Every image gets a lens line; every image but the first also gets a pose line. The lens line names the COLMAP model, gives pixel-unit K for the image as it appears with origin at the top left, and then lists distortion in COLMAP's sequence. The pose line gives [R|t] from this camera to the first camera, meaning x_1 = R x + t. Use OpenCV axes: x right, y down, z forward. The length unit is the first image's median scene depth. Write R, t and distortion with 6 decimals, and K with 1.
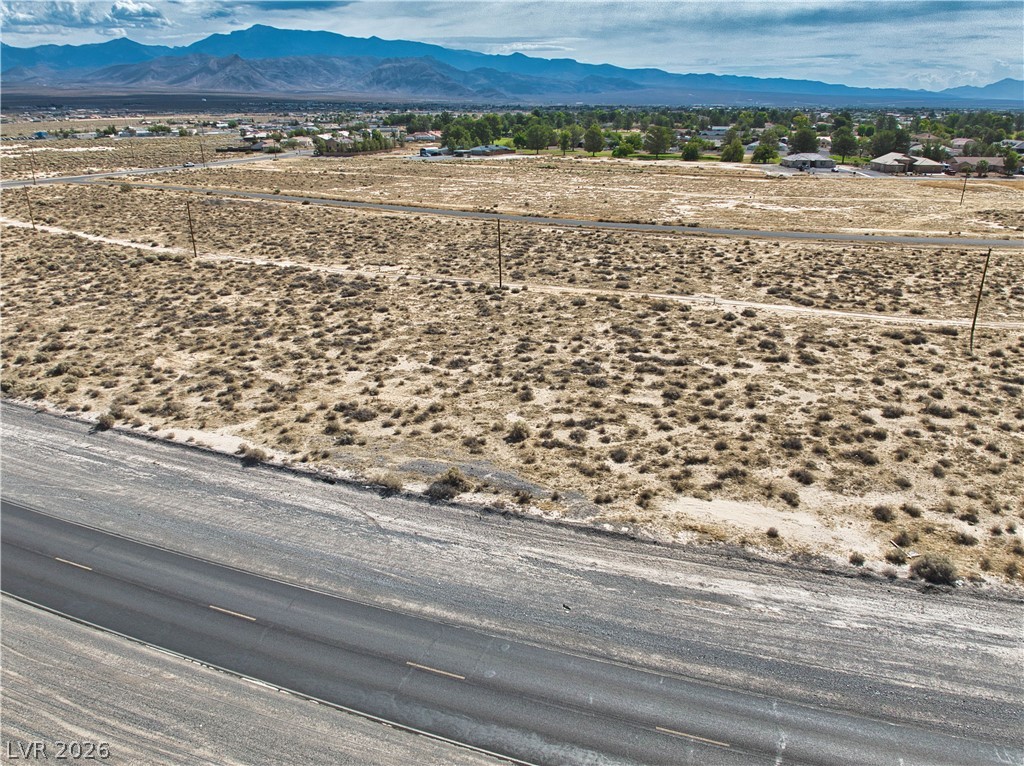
lens RADIAL K [[757.3, 0, 513.9], [0, 757.3, 360.1], [0, 0, 1]] dist [-0.049653, -0.001214]
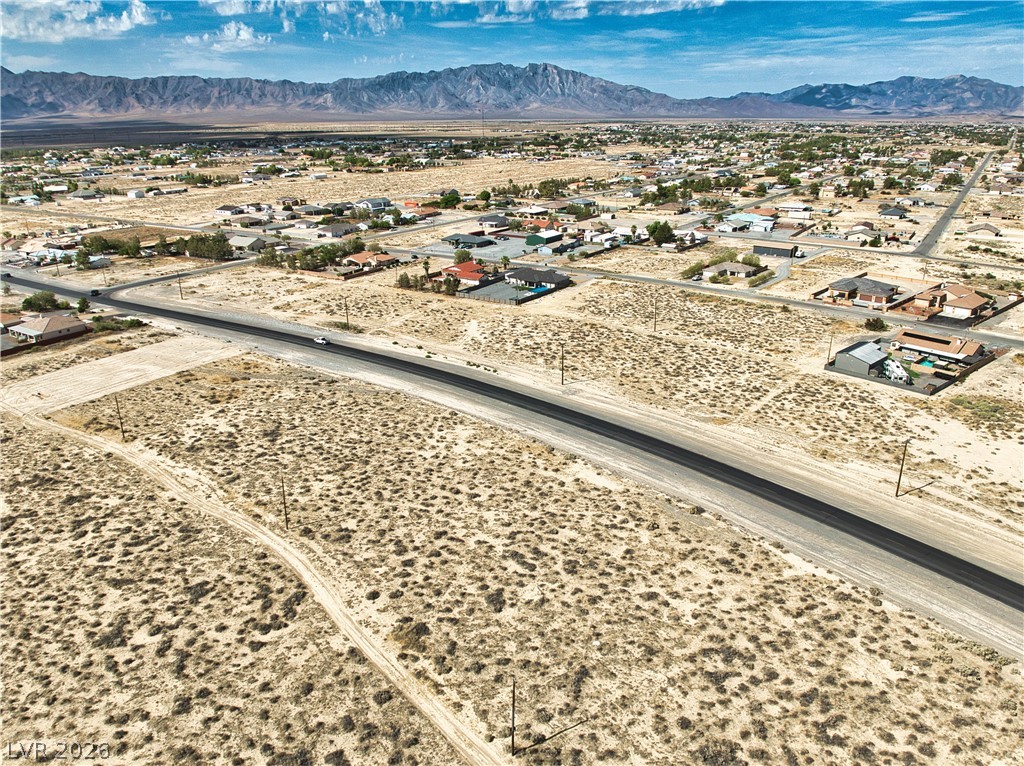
lens RADIAL K [[728.6, 0, 513.0], [0, 728.6, 387.7], [0, 0, 1]] dist [-0.053808, 0.007122]
pose [[-0.876047, -0.151770, 0.457720, -0.511758], [0.166488, 0.795626, 0.582461, -1.419758], [-0.452574, 0.586468, -0.671738, 2.256587]]
